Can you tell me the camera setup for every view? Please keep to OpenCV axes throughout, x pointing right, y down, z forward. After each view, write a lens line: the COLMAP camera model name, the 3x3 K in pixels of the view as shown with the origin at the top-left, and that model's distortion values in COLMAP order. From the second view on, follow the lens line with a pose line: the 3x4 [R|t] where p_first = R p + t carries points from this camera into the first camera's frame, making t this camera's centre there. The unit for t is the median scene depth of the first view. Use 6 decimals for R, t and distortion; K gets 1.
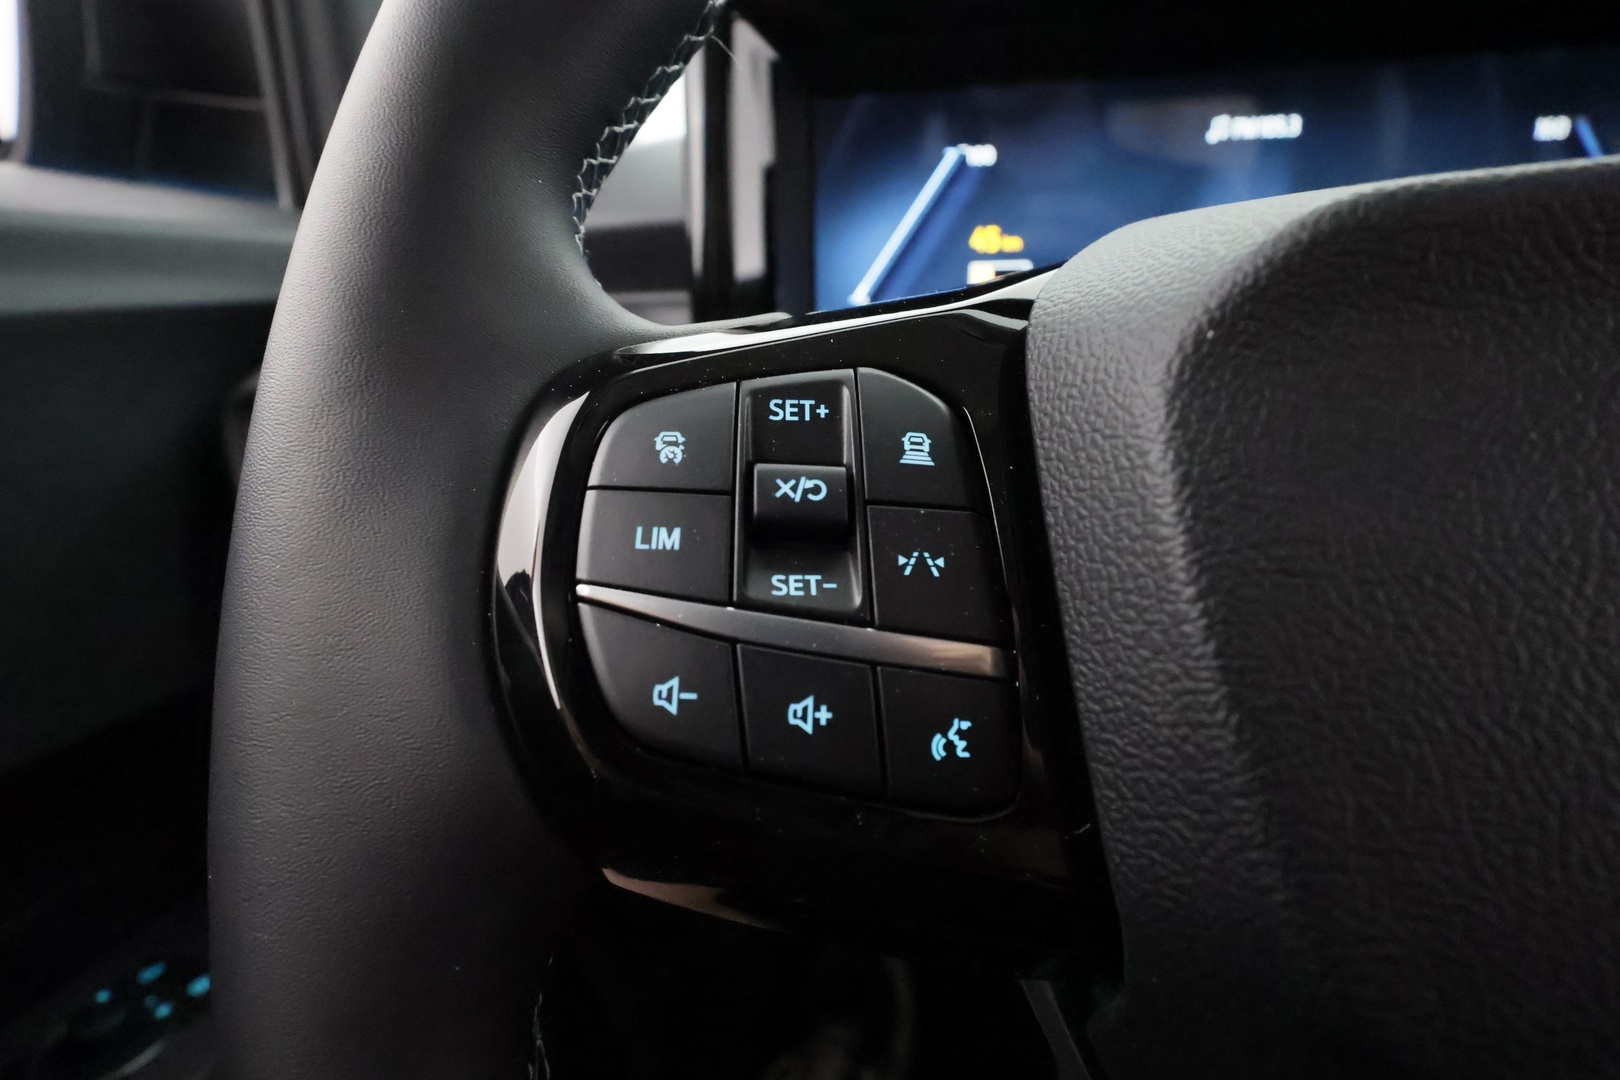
lens RADIAL K [[745.1, 0, 812.9], [0, 745.1, 539.1], [0, 0, 1]] dist [0.000558, 0.000445]
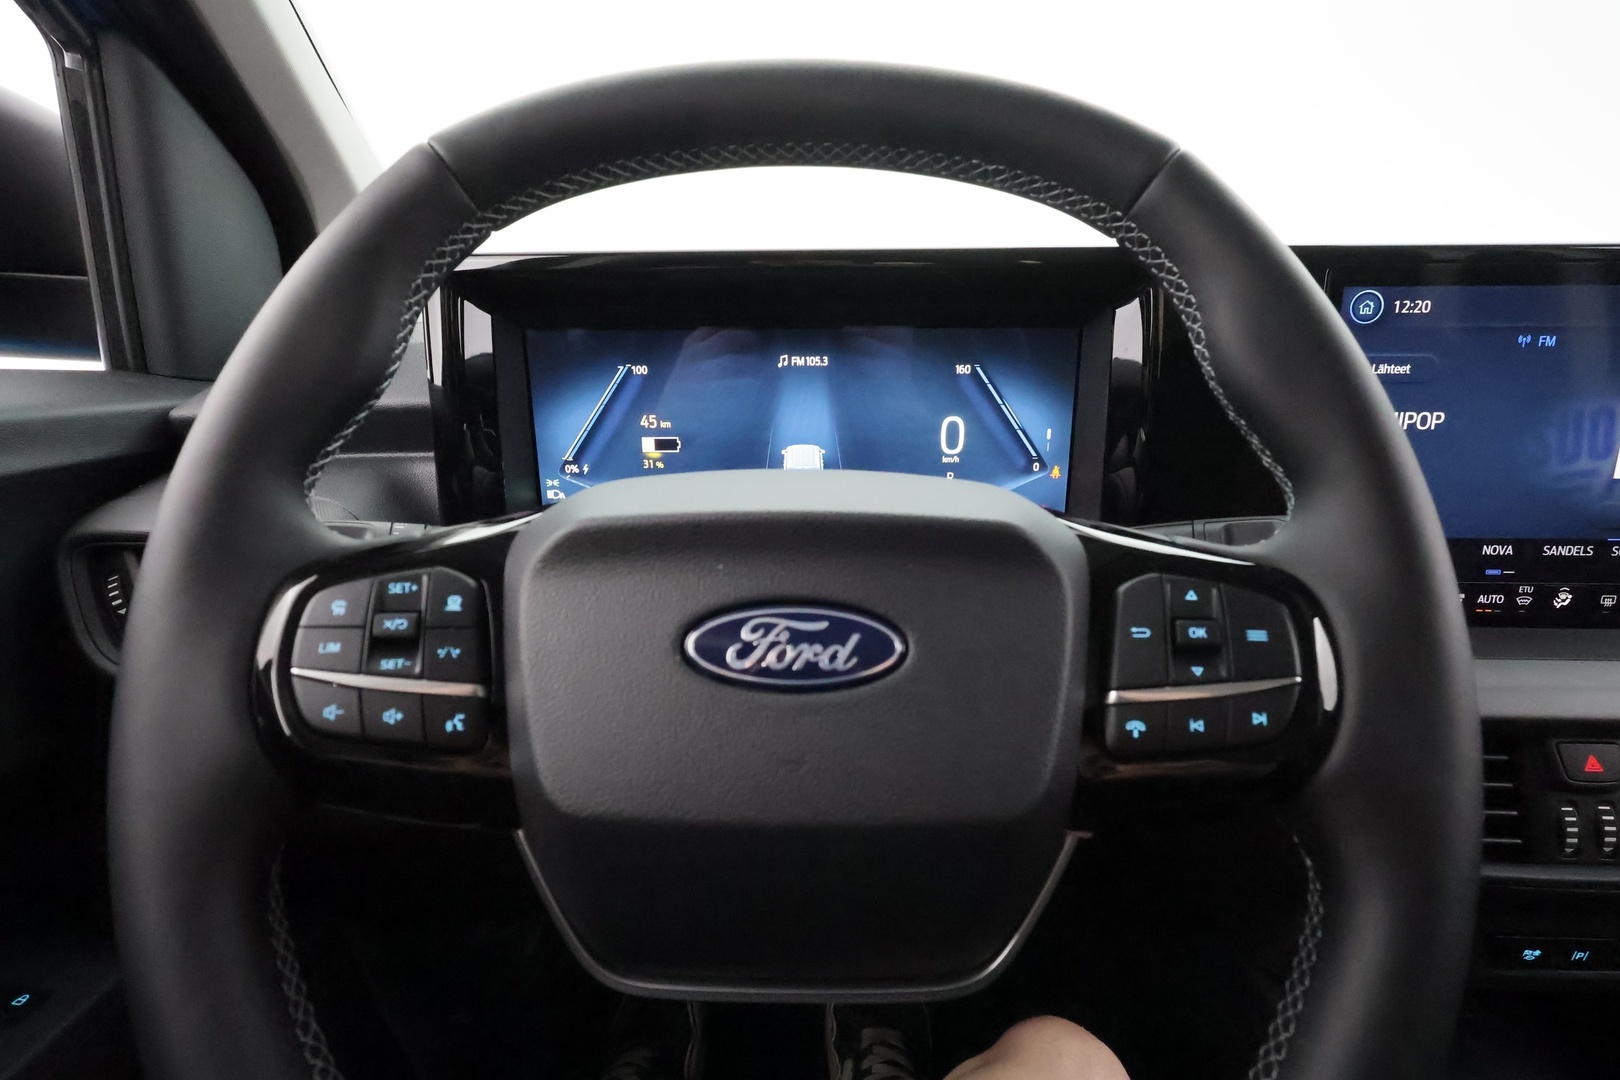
lens RADIAL K [[754.3, 0, 786.2], [0, 754.3, 543.5], [0, 0, 1]] dist [-0.000033, 0.000014]
pose [[0.983121, -0.025573, 0.181159, 0.781047], [0.044185, 0.994060, -0.099456, -0.026368], [-0.177540, 0.105782, 0.978412, -1.623331]]
